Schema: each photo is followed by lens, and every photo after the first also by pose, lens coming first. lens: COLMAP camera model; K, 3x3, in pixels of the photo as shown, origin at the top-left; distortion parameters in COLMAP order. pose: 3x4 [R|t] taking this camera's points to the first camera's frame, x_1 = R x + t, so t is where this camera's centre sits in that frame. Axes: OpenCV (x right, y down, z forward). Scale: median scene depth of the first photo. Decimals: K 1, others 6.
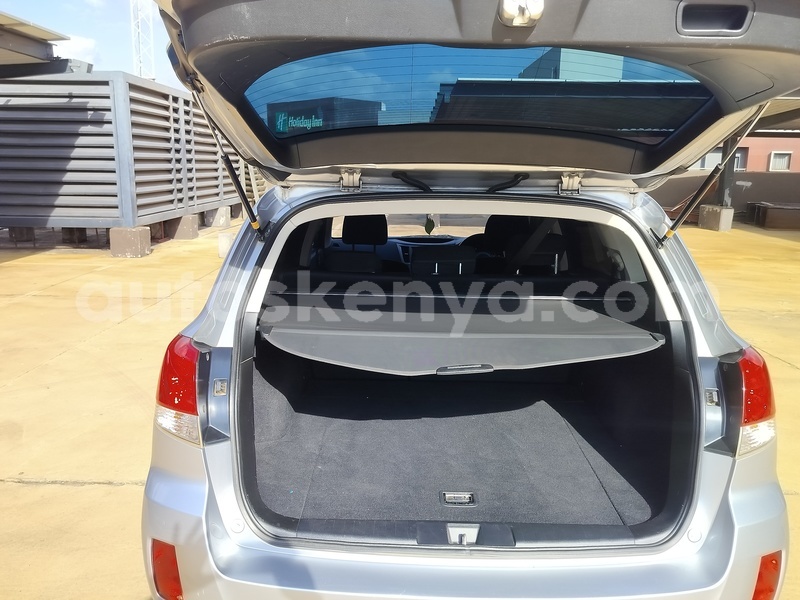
lens RADIAL K [[644.4, 0, 400.9], [0, 644.4, 302.5], [0, 0, 1]] dist [0.072582, -0.092968]
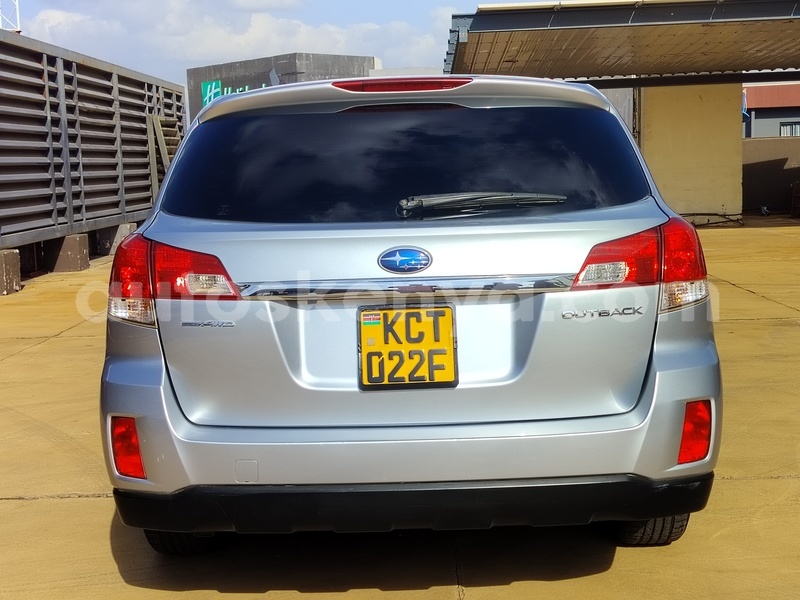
lens RADIAL K [[1102.5, 0, 400.0], [0, 1102.5, 300.0], [0, 0, 1]] dist [0.197405, -0.630472]
pose [[0.998632, -0.048476, -0.019602, 0.019415], [0.046619, 0.995198, -0.086063, 0.052749], [0.023680, 0.085032, 0.996097, -0.120067]]
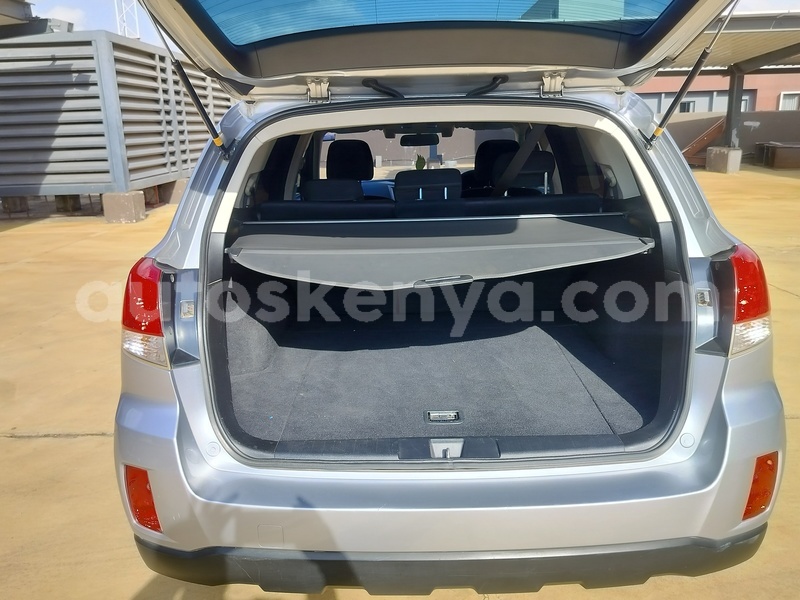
lens RADIAL K [[651.4, 0, 403.3], [0, 651.4, 299.7], [0, 0, 1]] dist [0.059098, -0.078813]
pose [[0.999077, -0.042091, -0.008538, 0.007479], [0.042482, 0.997713, 0.052571, 0.012471], [0.006305, -0.052885, 0.998581, 0.006218]]
